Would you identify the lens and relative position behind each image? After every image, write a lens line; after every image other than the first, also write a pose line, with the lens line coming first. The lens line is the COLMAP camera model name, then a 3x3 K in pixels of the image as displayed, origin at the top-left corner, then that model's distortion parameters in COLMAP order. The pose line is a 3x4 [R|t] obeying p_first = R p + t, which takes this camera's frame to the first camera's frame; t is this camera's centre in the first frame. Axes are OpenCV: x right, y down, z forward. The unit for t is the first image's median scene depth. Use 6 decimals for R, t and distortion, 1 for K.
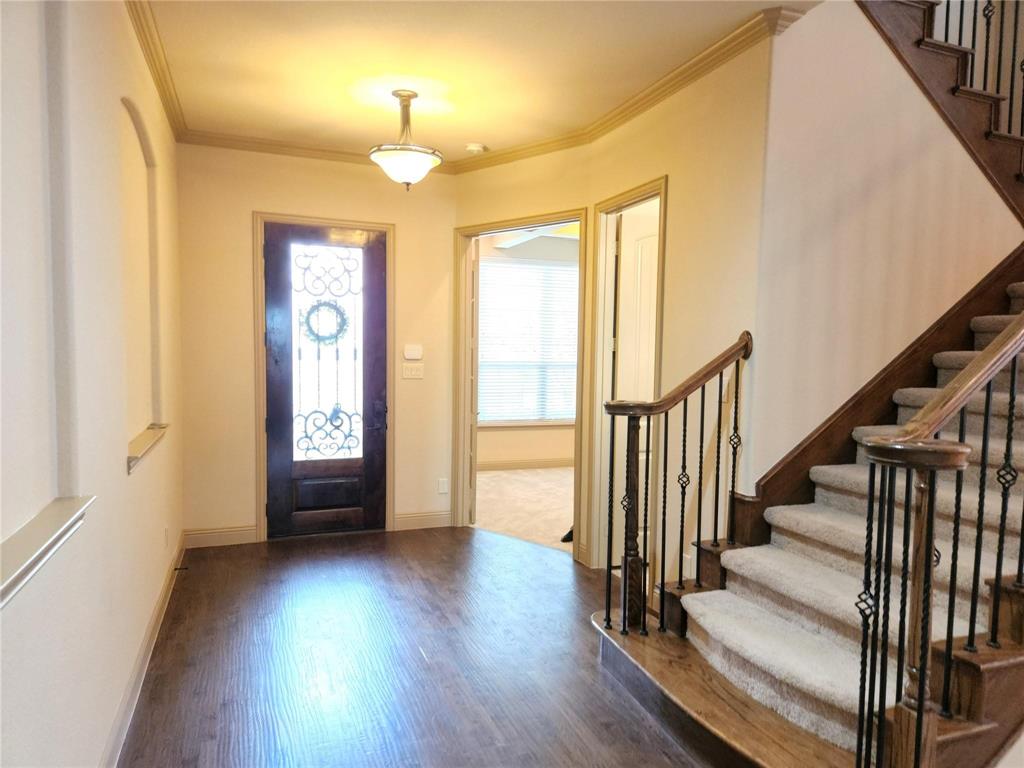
lens RADIAL K [[691.1, 0, 512.8], [0, 691.1, 381.4], [0, 0, 1]] dist [0.083521, -0.066574]
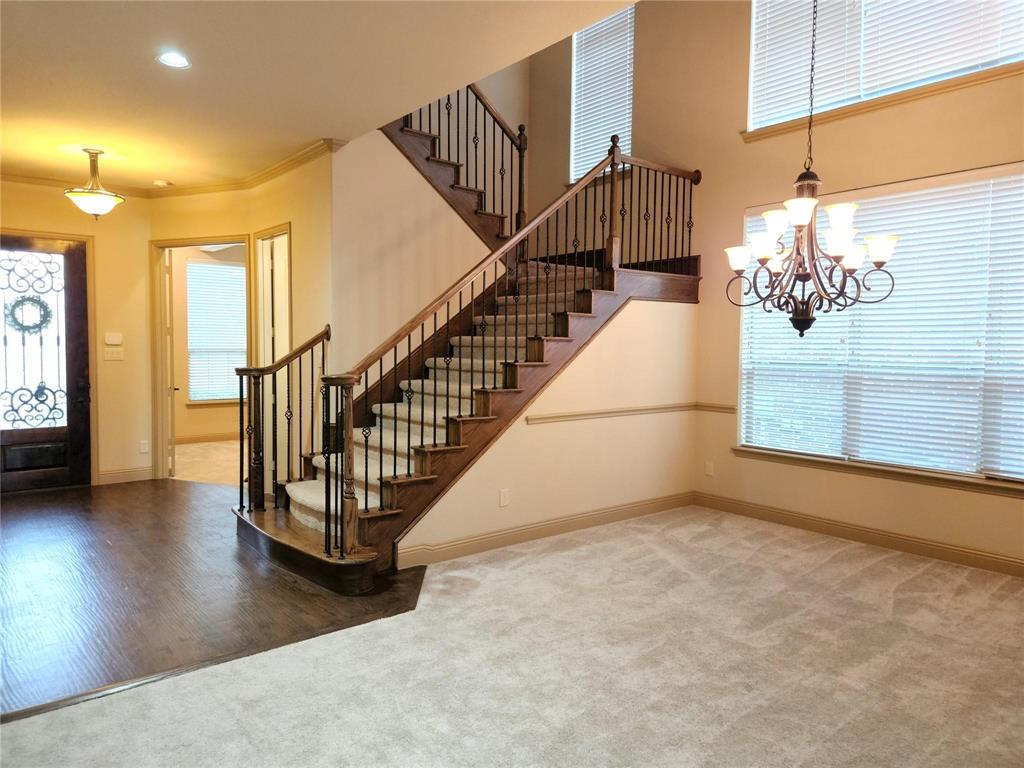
lens RADIAL K [[686.0, 0, 512.8], [0, 686.0, 364.4], [0, 0, 1]] dist [0.058432, -0.061671]
pose [[0.945296, -0.018214, 0.325706, 0.129254], [0.020954, 0.999768, -0.004904, 0.024910], [-0.325541, 0.011461, 0.945459, -0.414615]]
